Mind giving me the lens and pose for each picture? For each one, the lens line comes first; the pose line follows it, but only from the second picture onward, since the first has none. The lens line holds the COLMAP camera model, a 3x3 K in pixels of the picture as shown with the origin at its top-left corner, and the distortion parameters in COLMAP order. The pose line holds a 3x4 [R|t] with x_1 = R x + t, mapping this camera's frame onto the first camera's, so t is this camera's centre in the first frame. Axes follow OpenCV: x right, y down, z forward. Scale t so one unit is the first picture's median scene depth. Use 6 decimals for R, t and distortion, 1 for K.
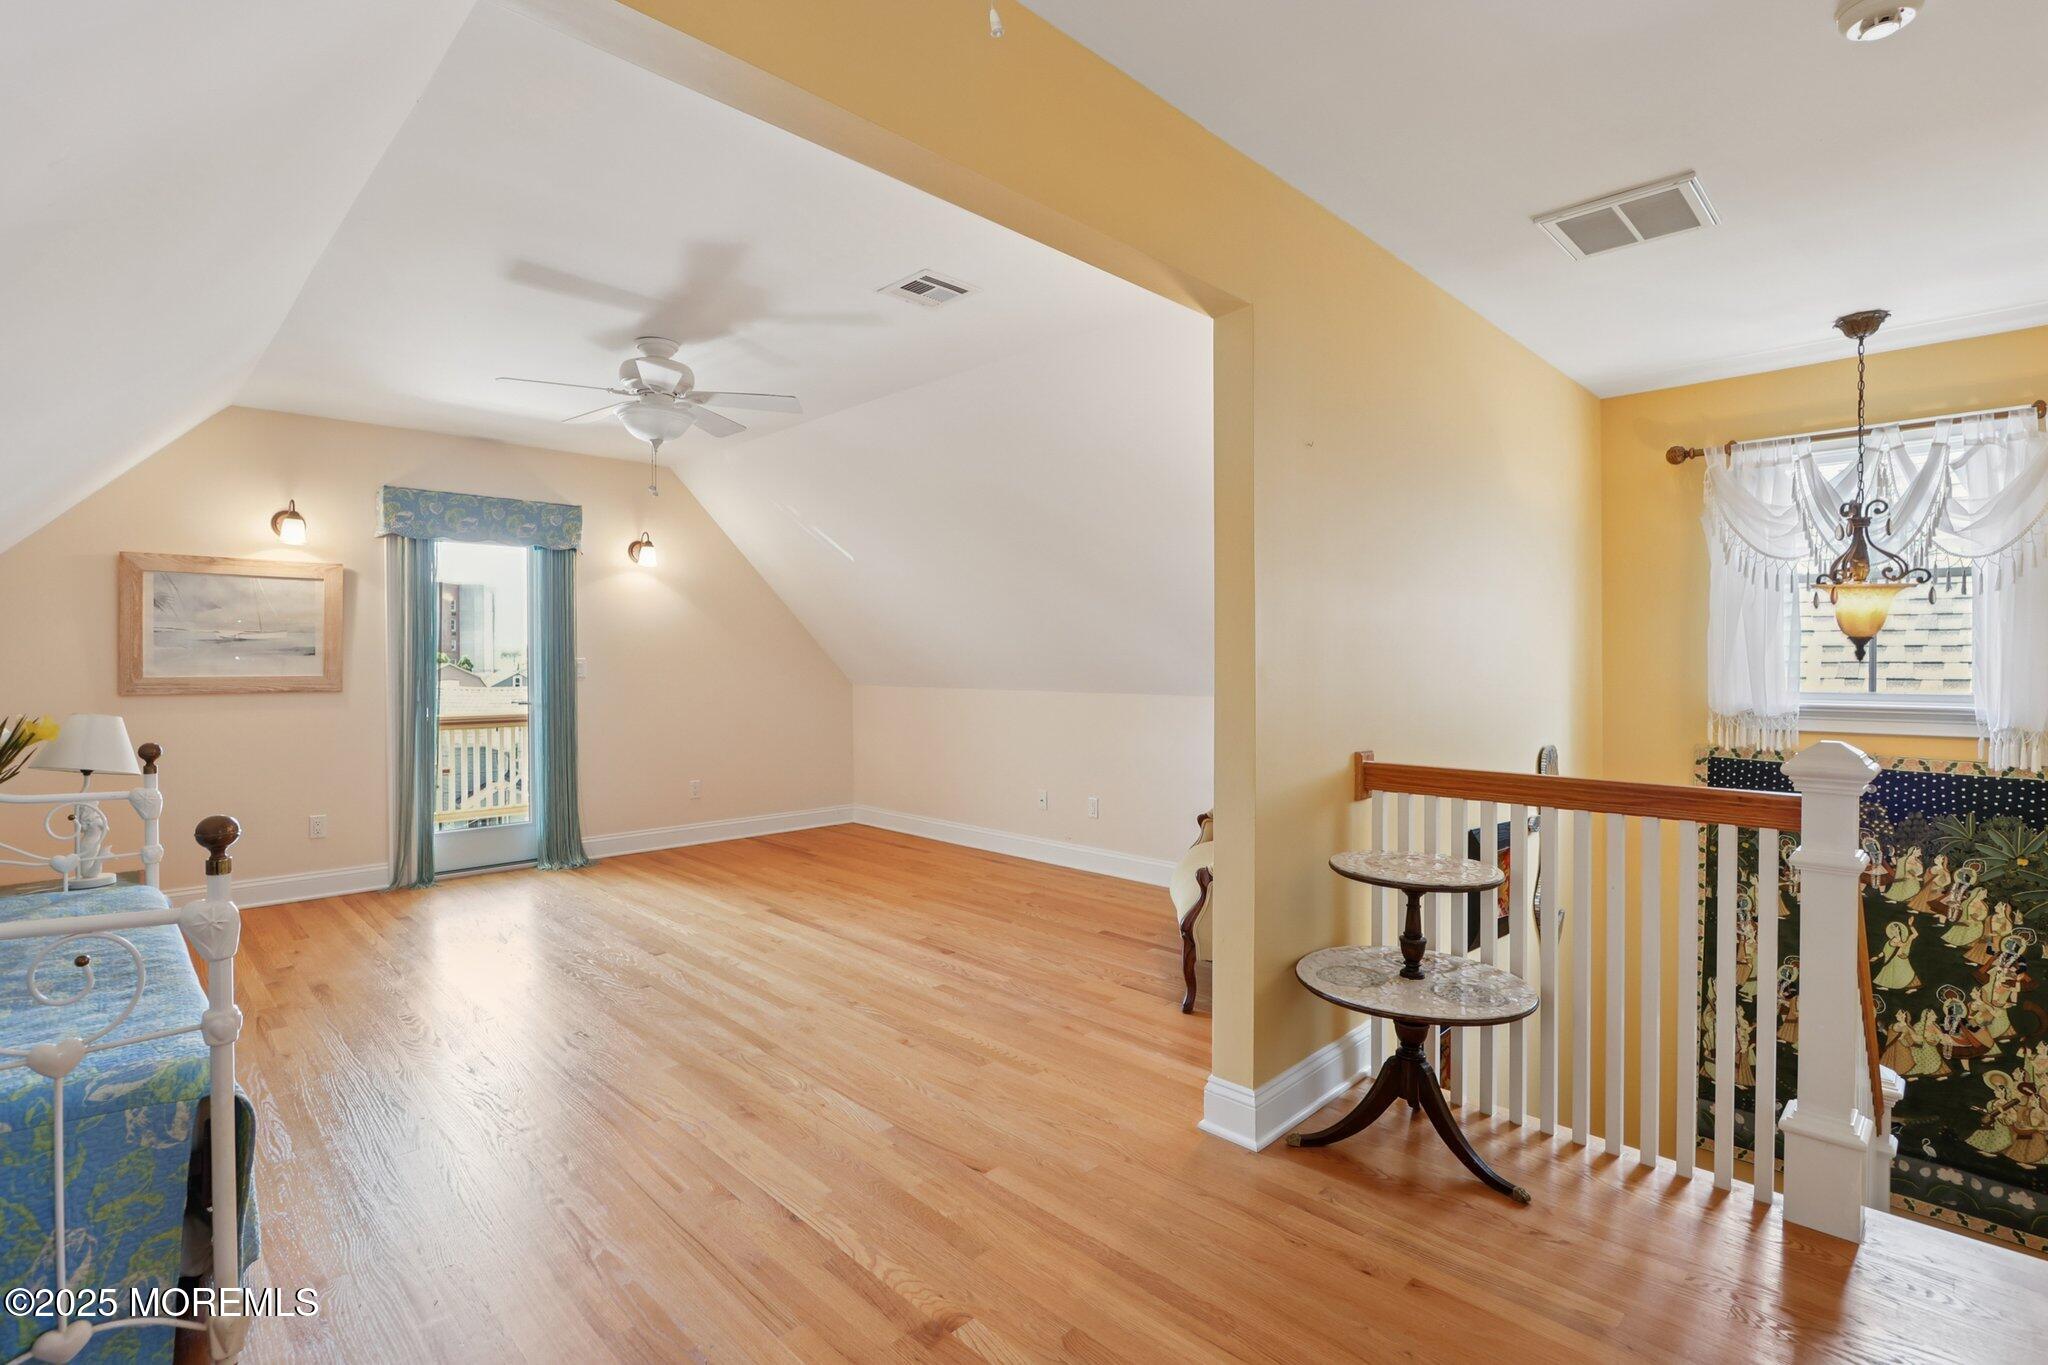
lens RADIAL K [[948.3, 0, 1021.7], [0, 948.3, 674.0], [0, 0, 1]] dist [-0.002197, 0.000229]
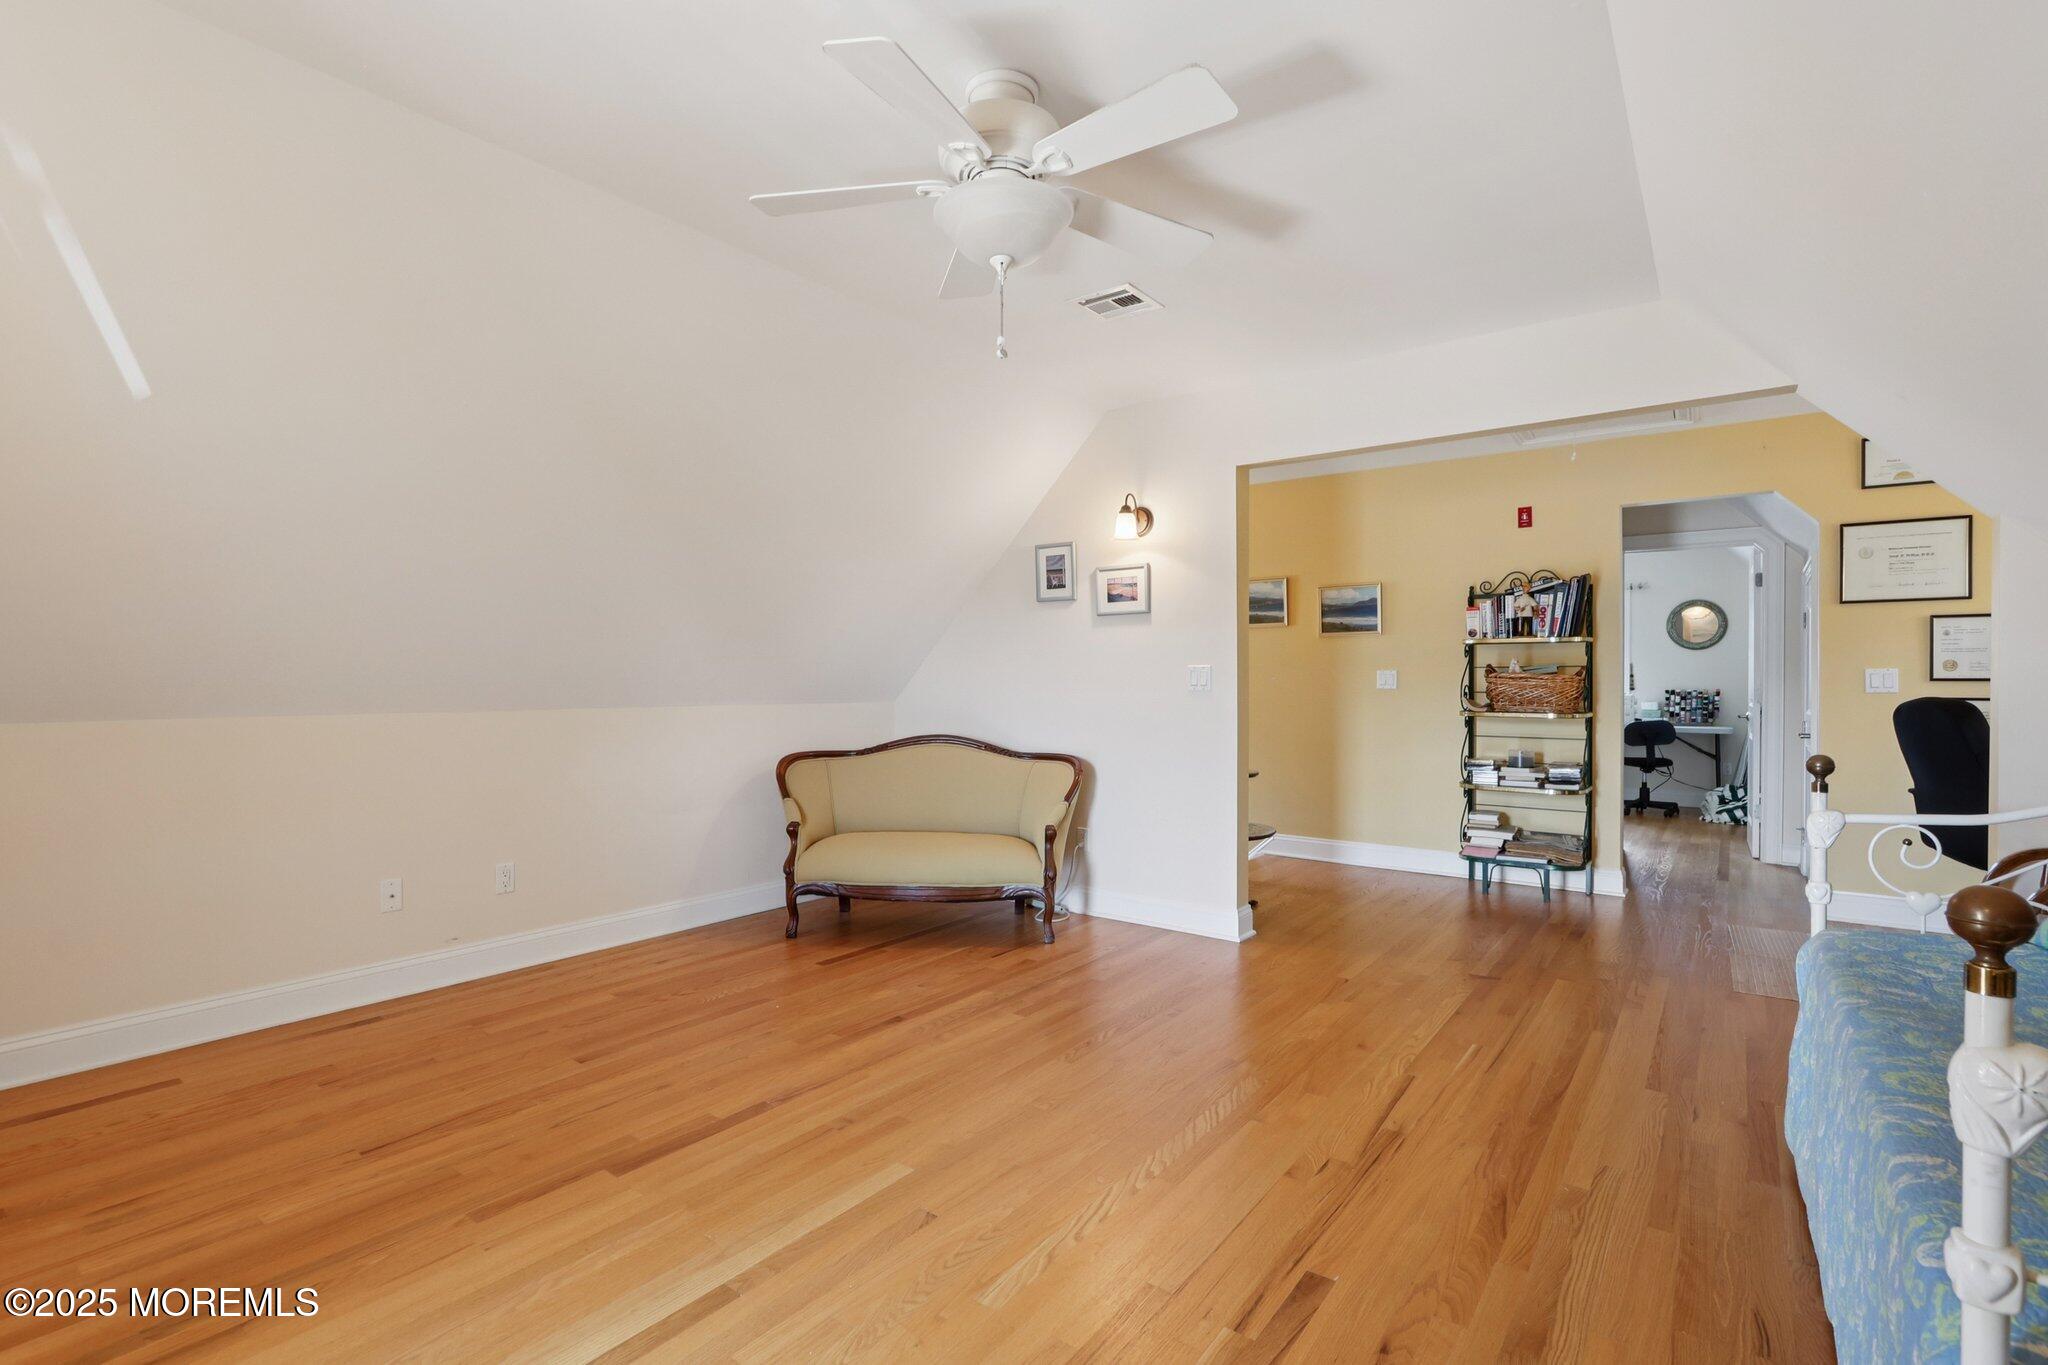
lens RADIAL K [[948.3, 0, 1022.0], [0, 948.3, 679.7], [0, 0, 1]] dist [-0.002197, 0.000229]
pose [[-0.129040, -0.002649, 0.991636, -0.987873], [0.012676, 0.999910, 0.004321, 0.002521], [-0.991558, 0.013128, -0.128995, 1.104630]]
